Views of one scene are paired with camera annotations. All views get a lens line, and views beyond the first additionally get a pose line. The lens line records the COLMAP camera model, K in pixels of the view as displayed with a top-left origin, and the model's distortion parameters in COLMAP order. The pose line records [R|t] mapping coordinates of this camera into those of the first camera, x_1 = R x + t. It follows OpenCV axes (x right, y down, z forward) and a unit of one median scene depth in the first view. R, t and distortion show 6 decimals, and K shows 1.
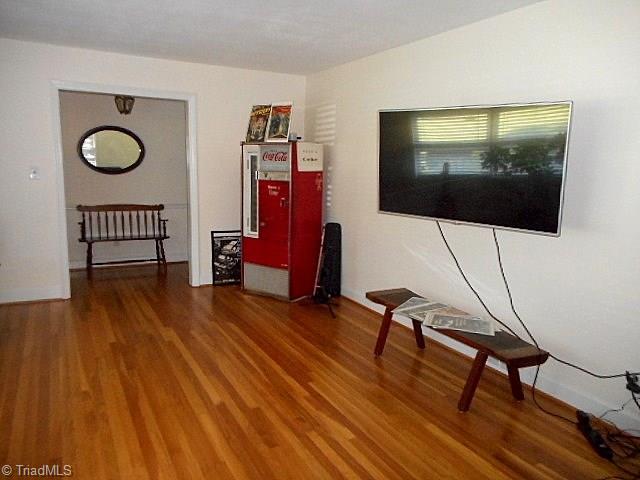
lens RADIAL K [[481.0, 0, 321.2], [0, 481.0, 241.7], [0, 0, 1]] dist [0.005883, 0.000823]
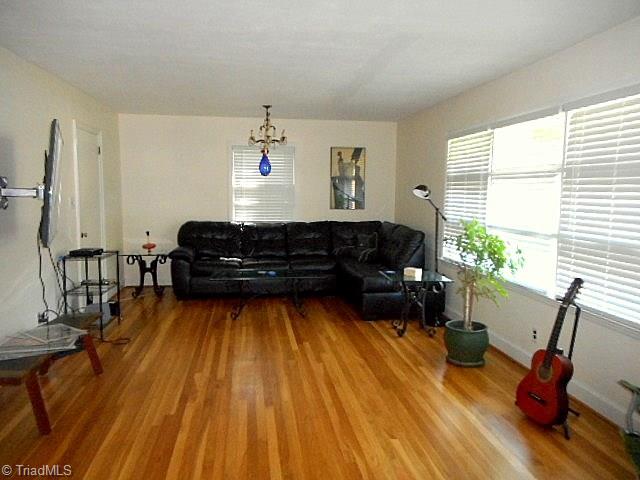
lens RADIAL K [[481.0, 0, 320.3], [0, 481.0, 239.4], [0, 0, 1]] dist [0.005883, 0.000823]
pose [[-0.936869, -0.074843, 0.341577, -1.449796], [0.019765, 0.963931, 0.265418, -0.704082], [-0.349121, 0.255414, -0.901598, 4.019963]]
